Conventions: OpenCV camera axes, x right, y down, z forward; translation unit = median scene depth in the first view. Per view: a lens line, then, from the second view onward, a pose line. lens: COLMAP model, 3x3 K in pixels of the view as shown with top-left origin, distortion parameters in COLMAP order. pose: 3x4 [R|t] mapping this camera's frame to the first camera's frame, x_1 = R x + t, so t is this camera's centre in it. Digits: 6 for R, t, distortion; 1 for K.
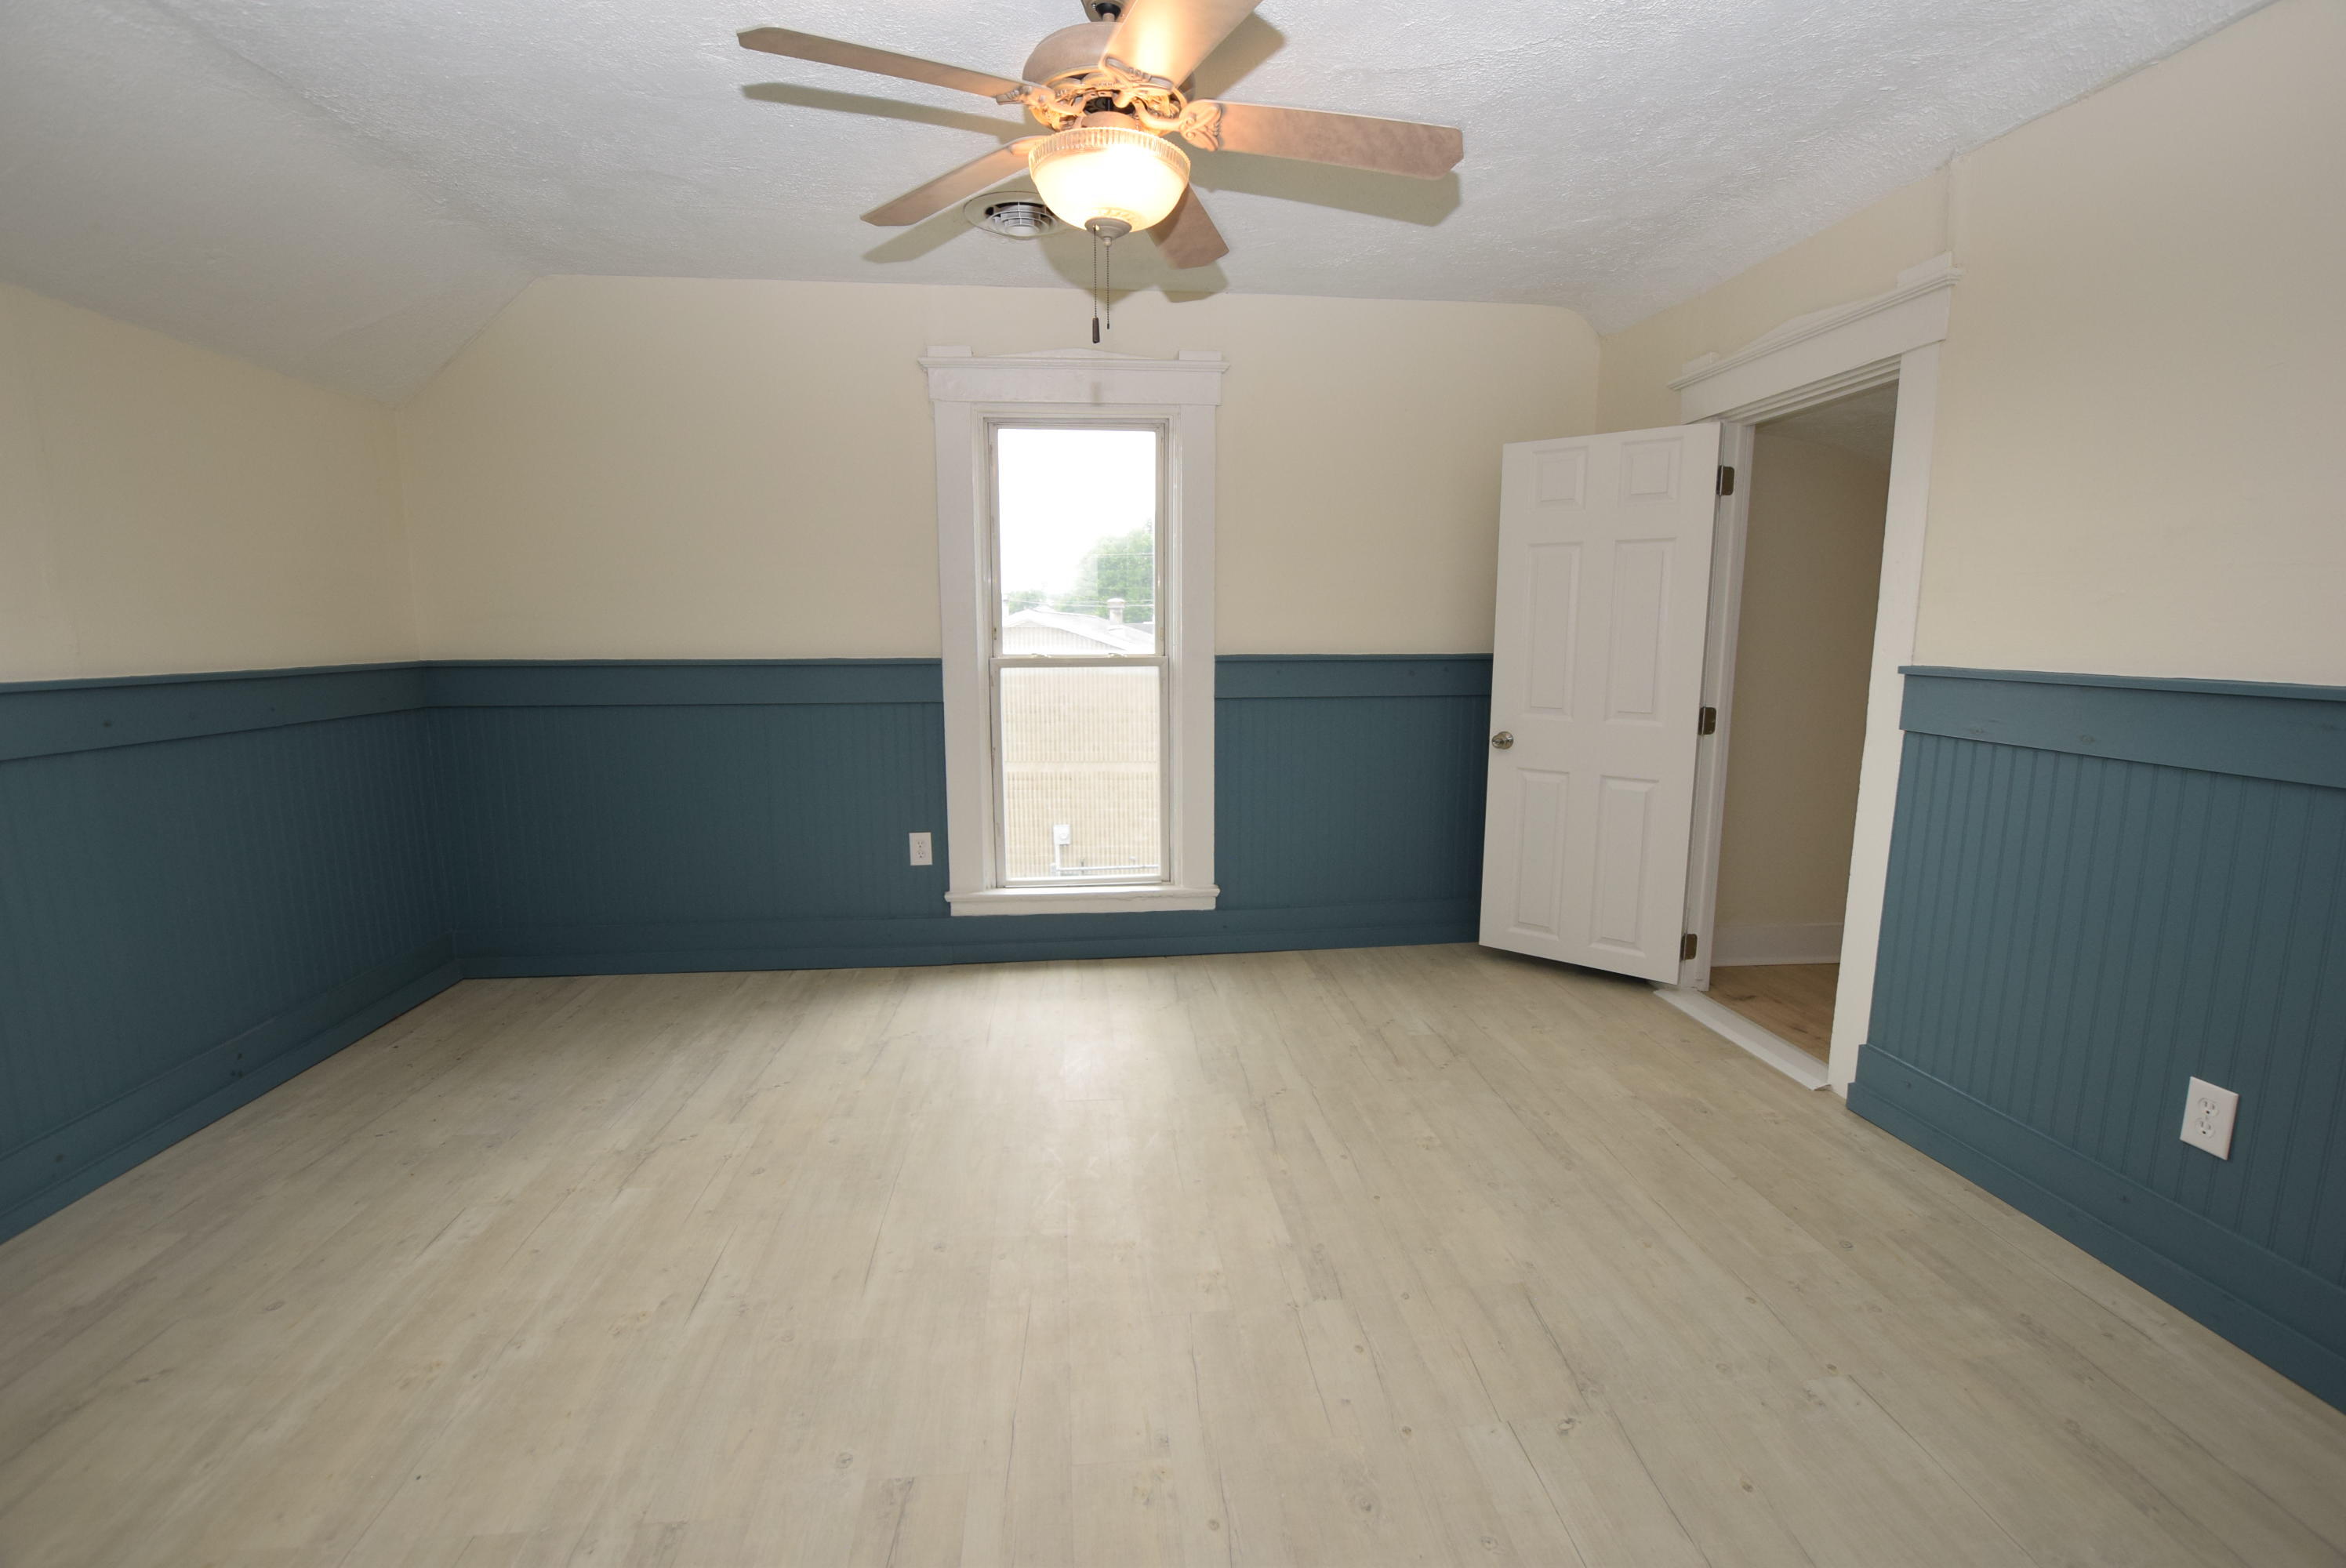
lens RADIAL K [[1024.6, 0, 1173.0], [0, 1024.6, 784.0], [0, 0, 1]] dist [-0.020698, 0.000944]
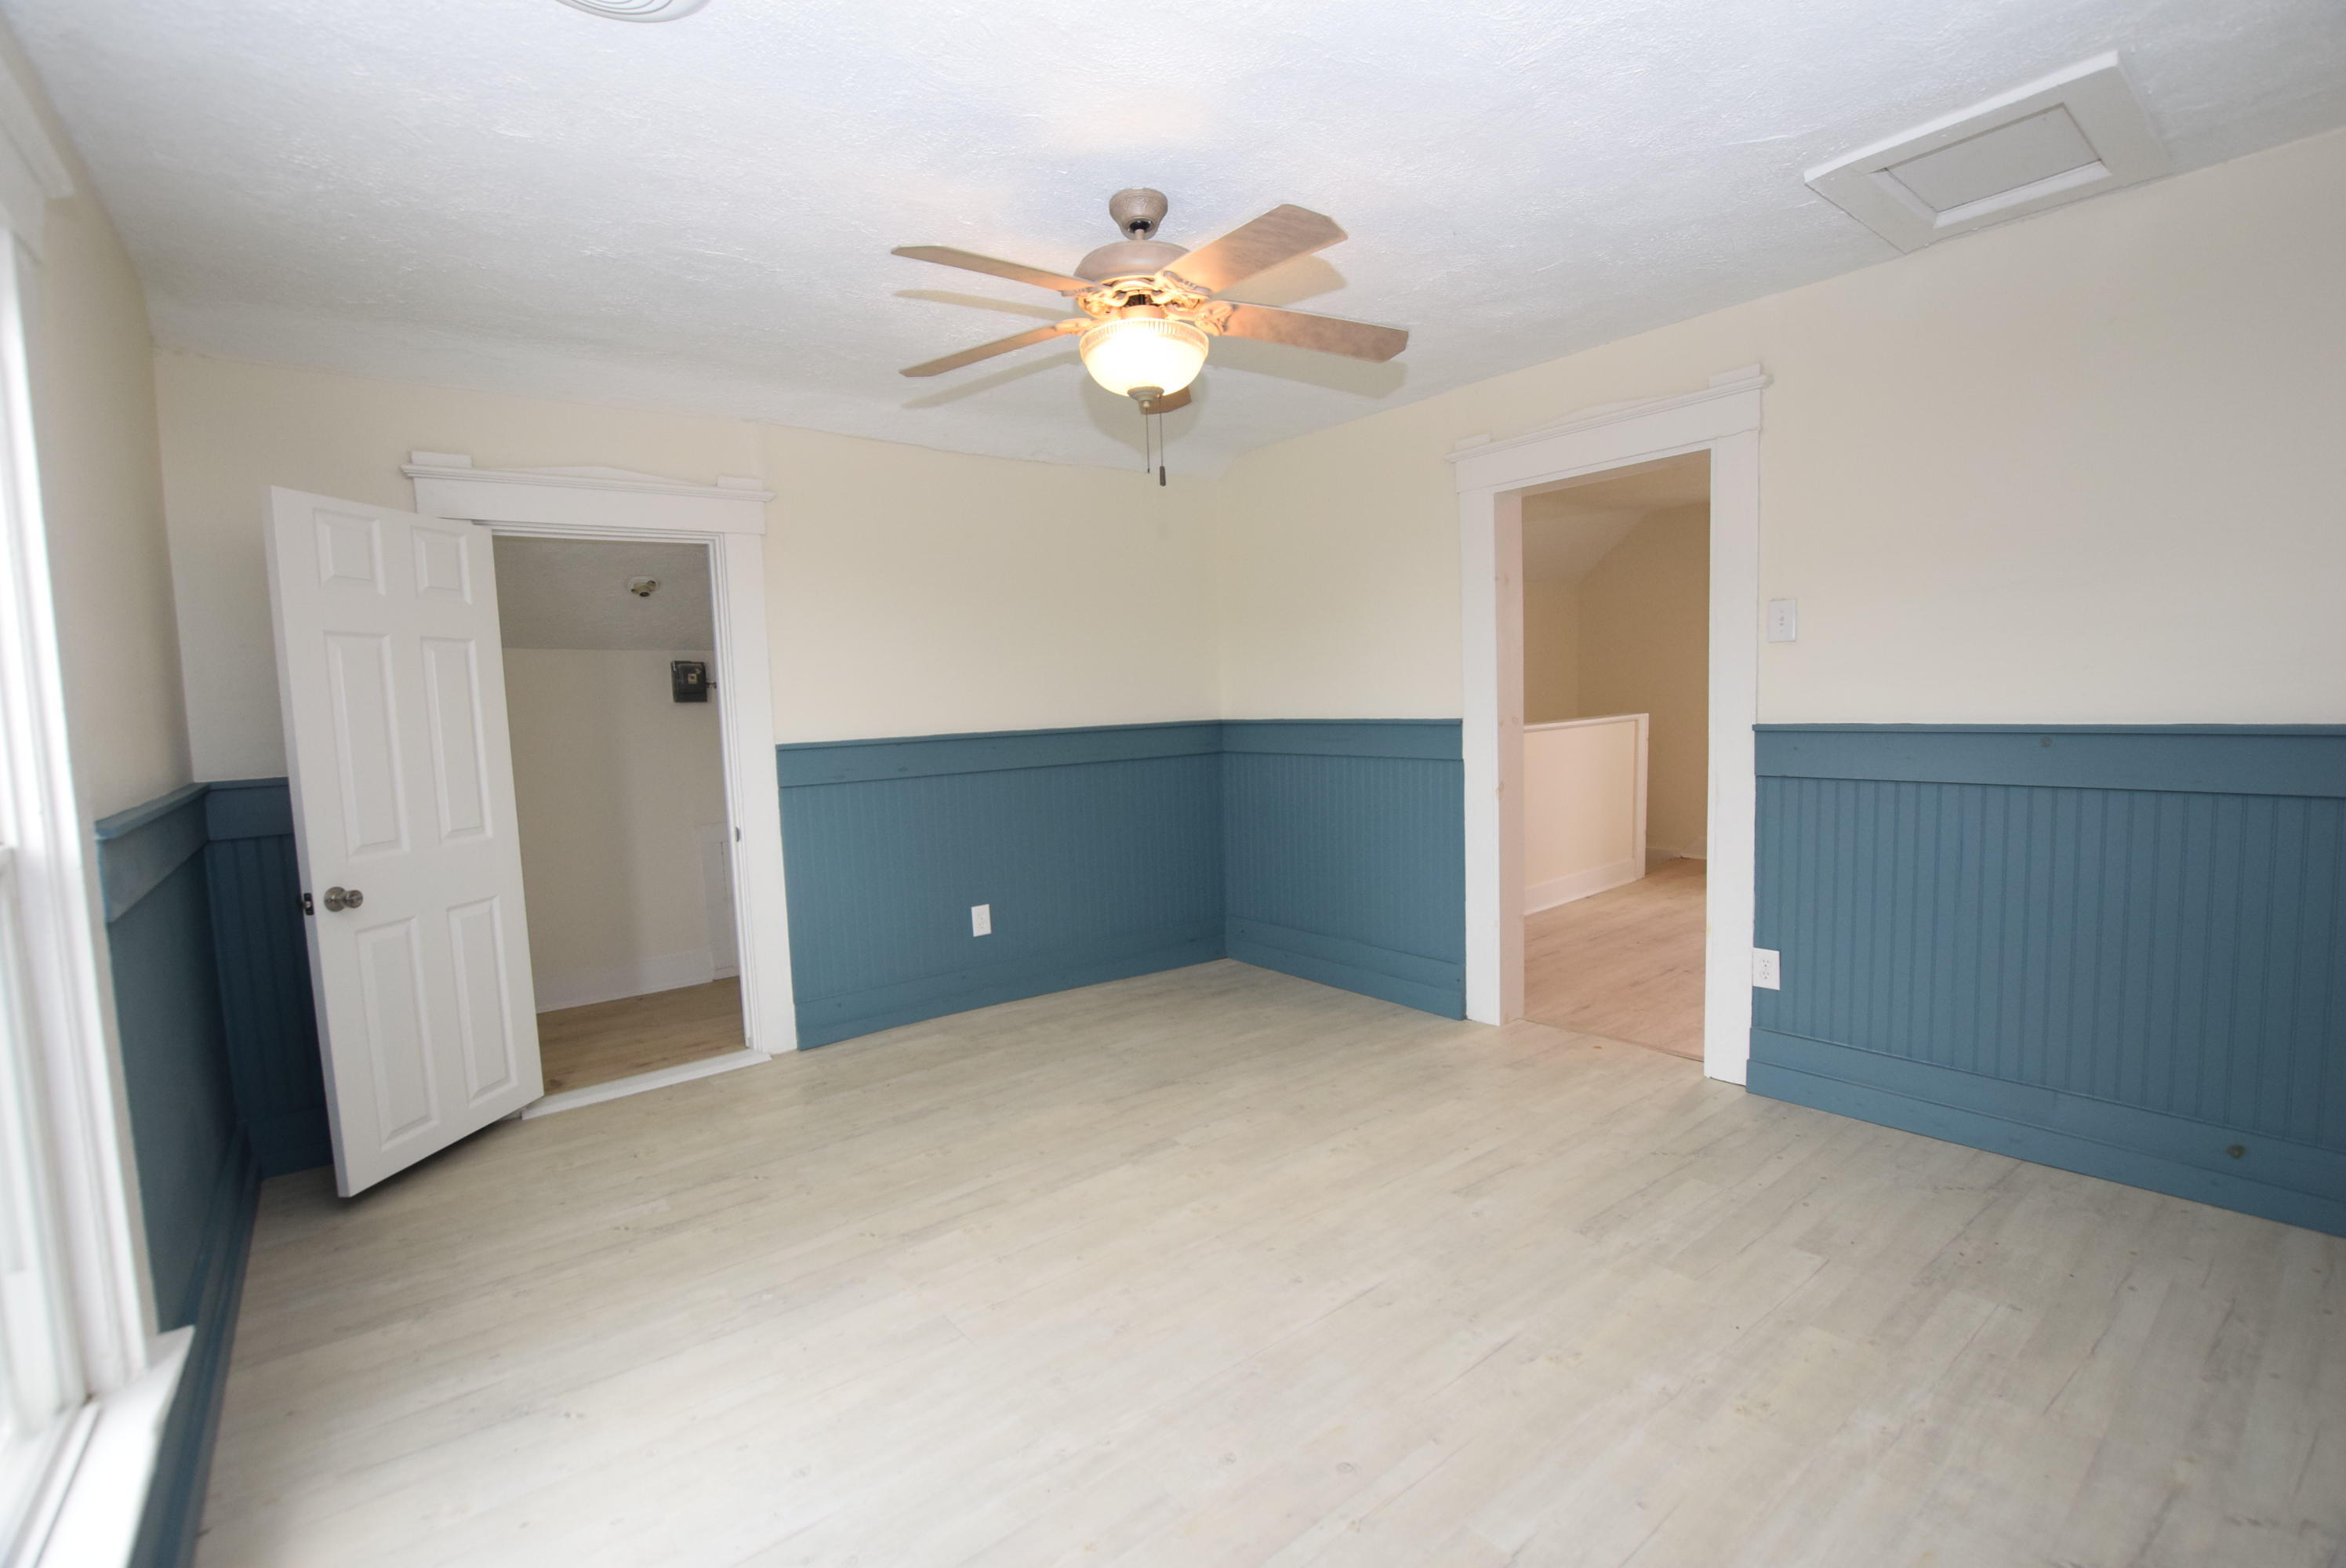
lens RADIAL K [[1024.6, 0, 1173.0], [0, 1024.6, 784.0], [0, 0, 1]] dist [-0.020698, 0.000944]
pose [[-0.524171, -0.054130, 0.849891, -1.043972], [0.163703, 0.972962, 0.162933, -0.252110], [-0.835731, 0.224534, -0.501137, 1.526244]]
